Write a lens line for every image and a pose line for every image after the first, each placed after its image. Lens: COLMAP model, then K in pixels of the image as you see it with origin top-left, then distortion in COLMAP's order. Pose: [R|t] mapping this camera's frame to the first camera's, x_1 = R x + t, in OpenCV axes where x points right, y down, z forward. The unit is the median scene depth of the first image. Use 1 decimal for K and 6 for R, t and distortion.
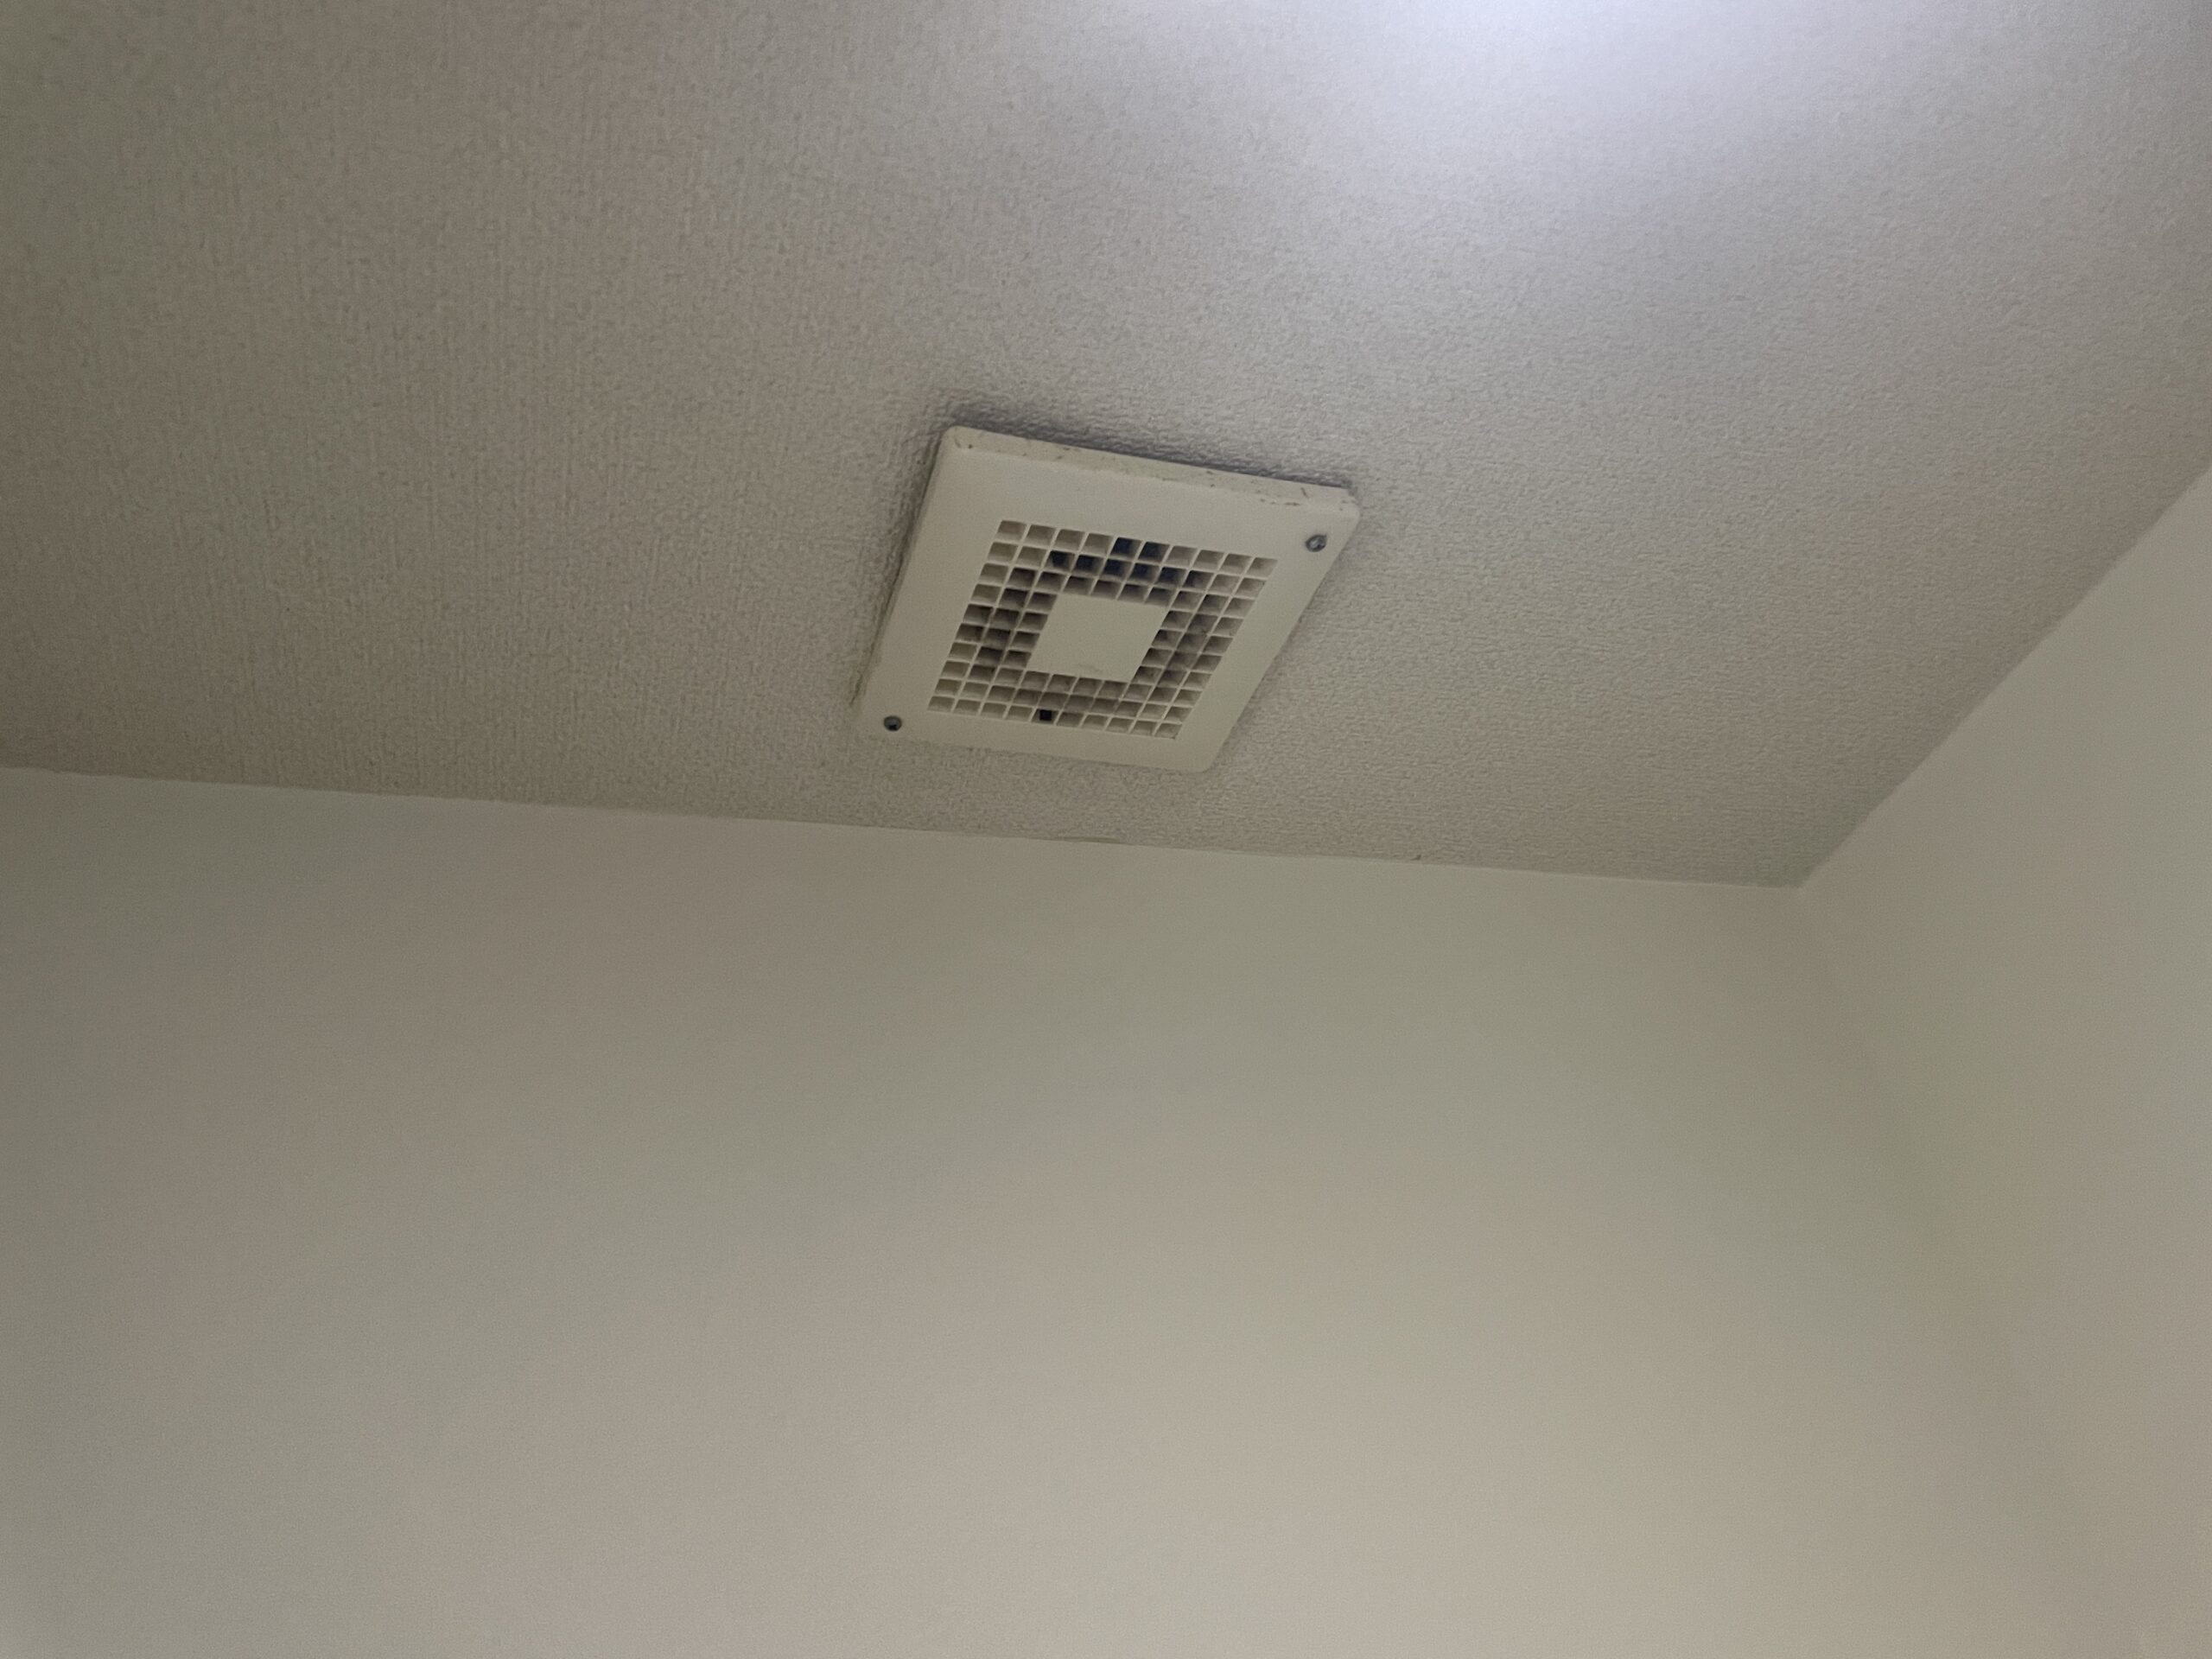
lens RADIAL K [[1710.3, 0, 1117.3], [0, 1710.3, 829.8], [0, 0, 1]] dist [0.028131, -0.068895]
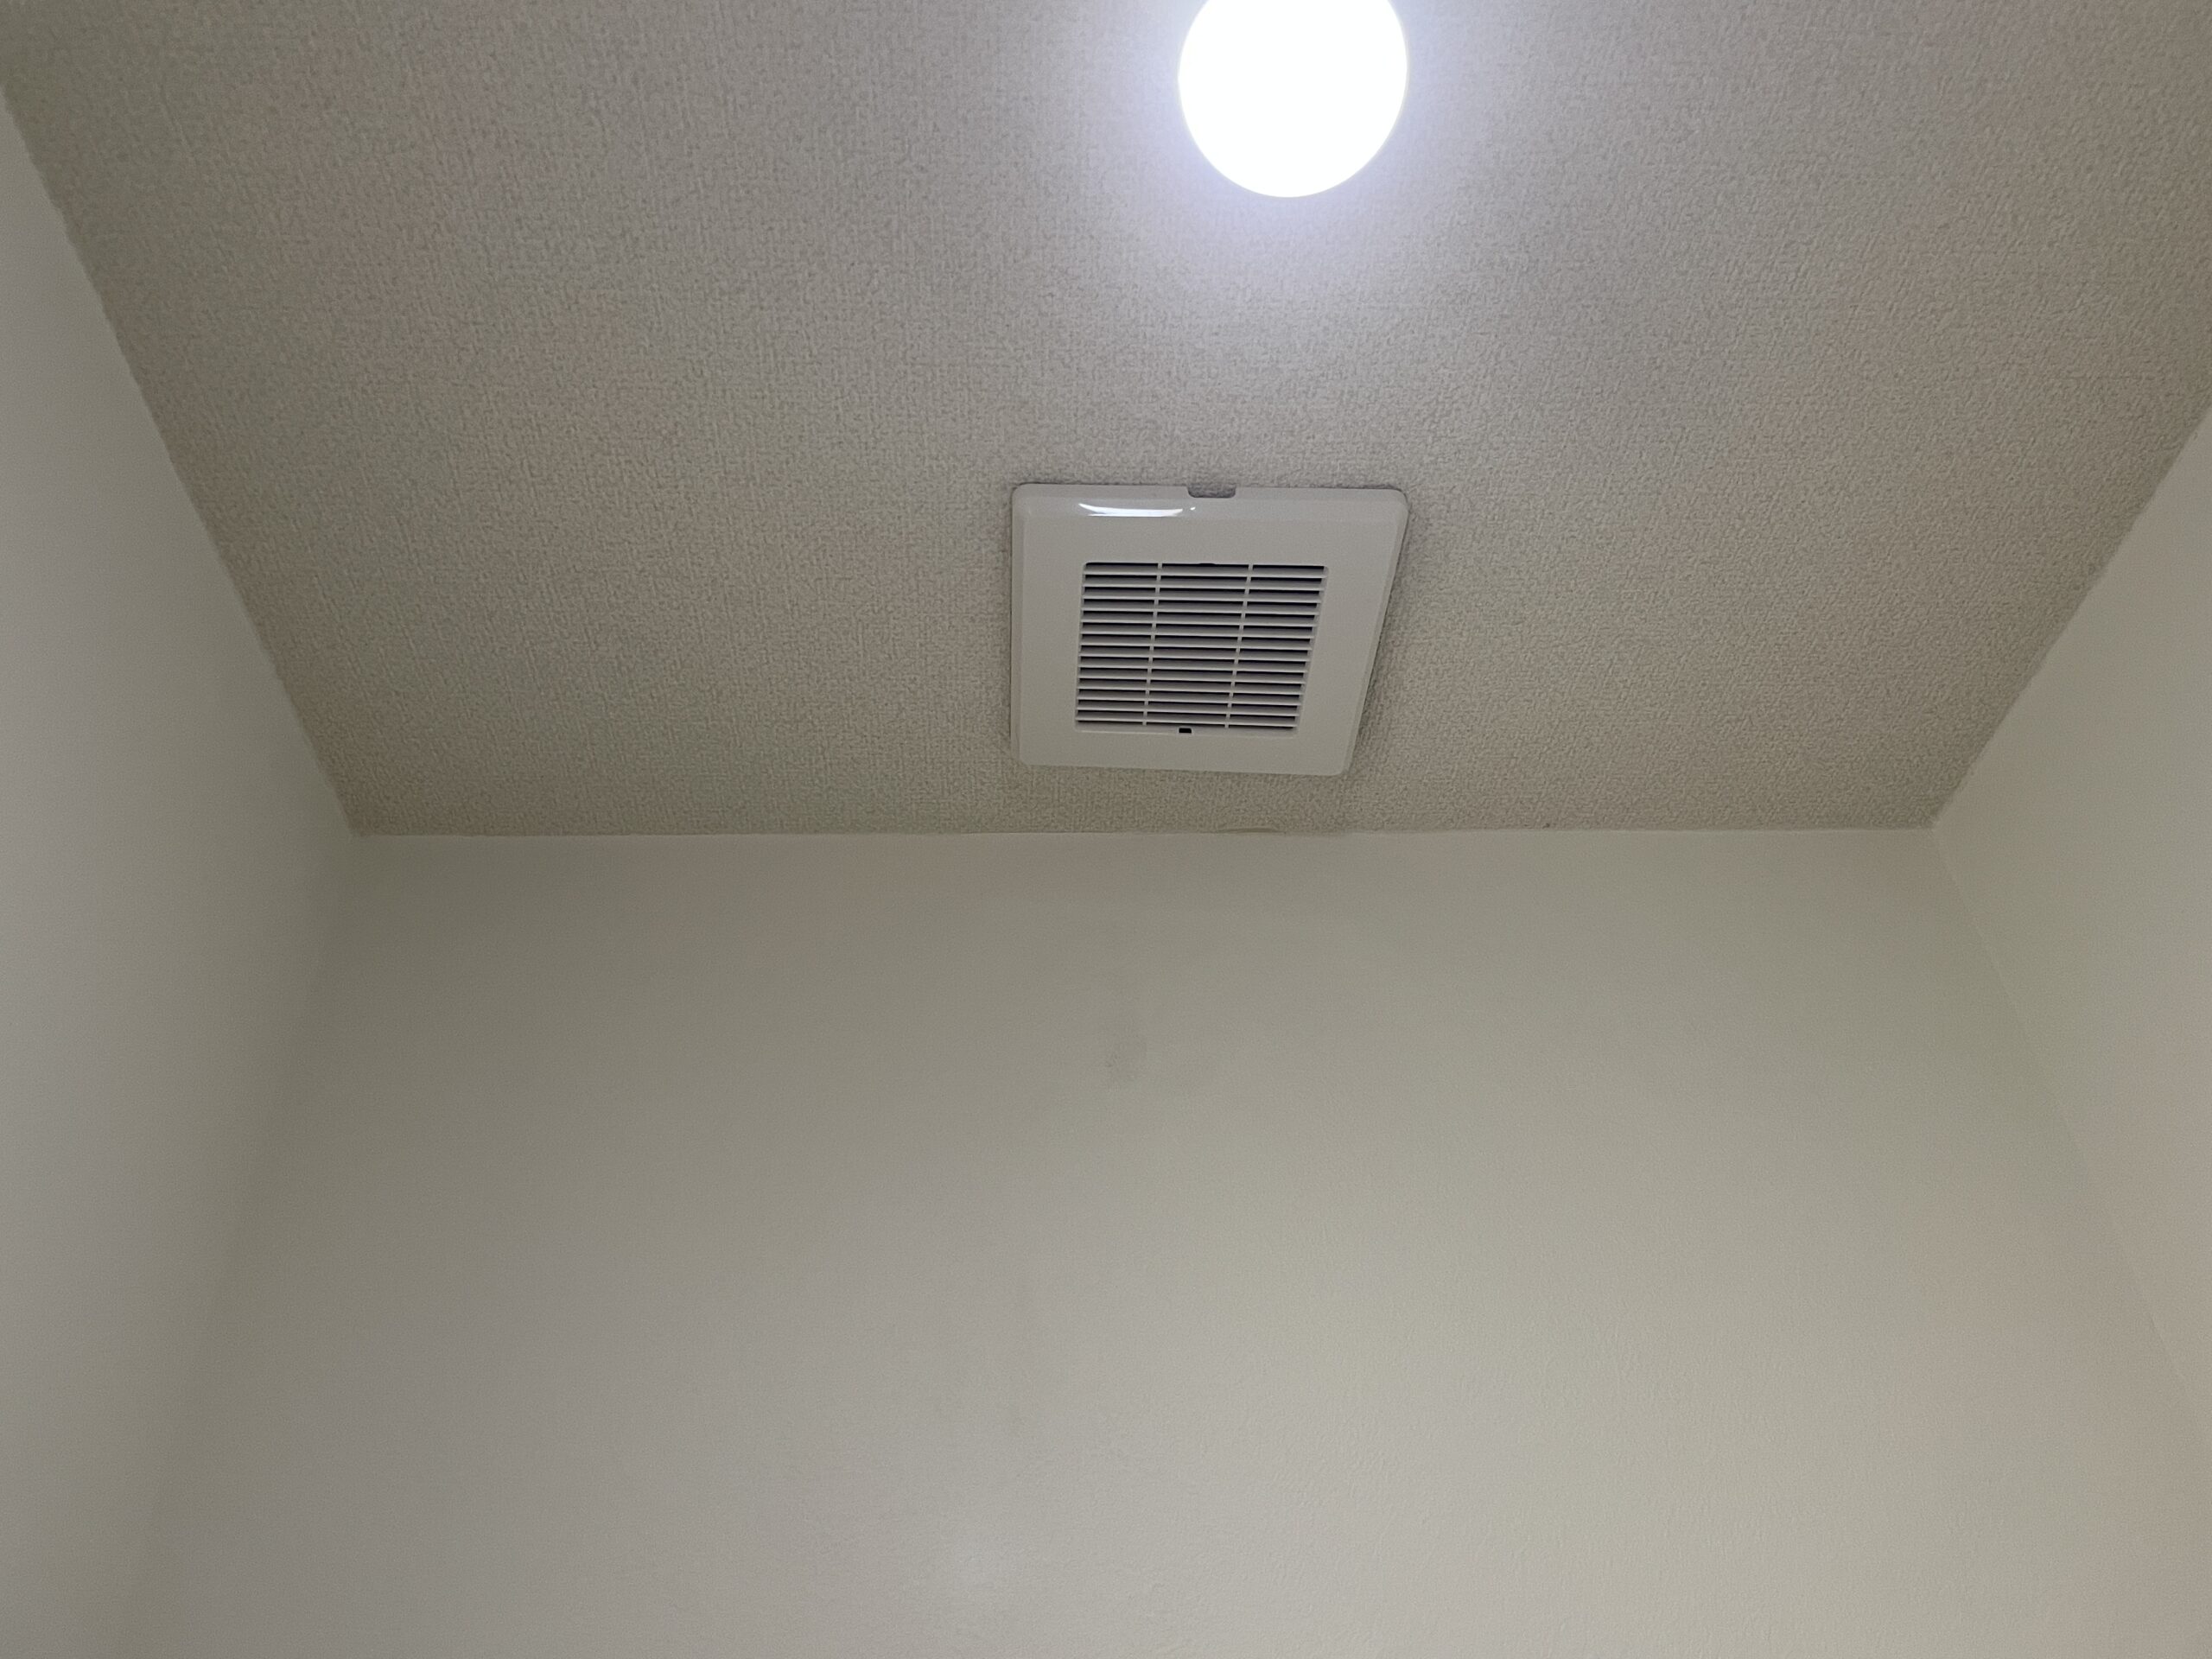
lens RADIAL K [[1710.3, 0, 1097.3], [0, 1710.3, 828.7], [0, 0, 1]] dist [0.028131, -0.068895]
pose [[0.971191, -0.071605, -0.227290, 0.219506], [0.071446, 0.997404, -0.008938, 0.010747], [0.227340, -0.007559, 0.973786, -0.272367]]
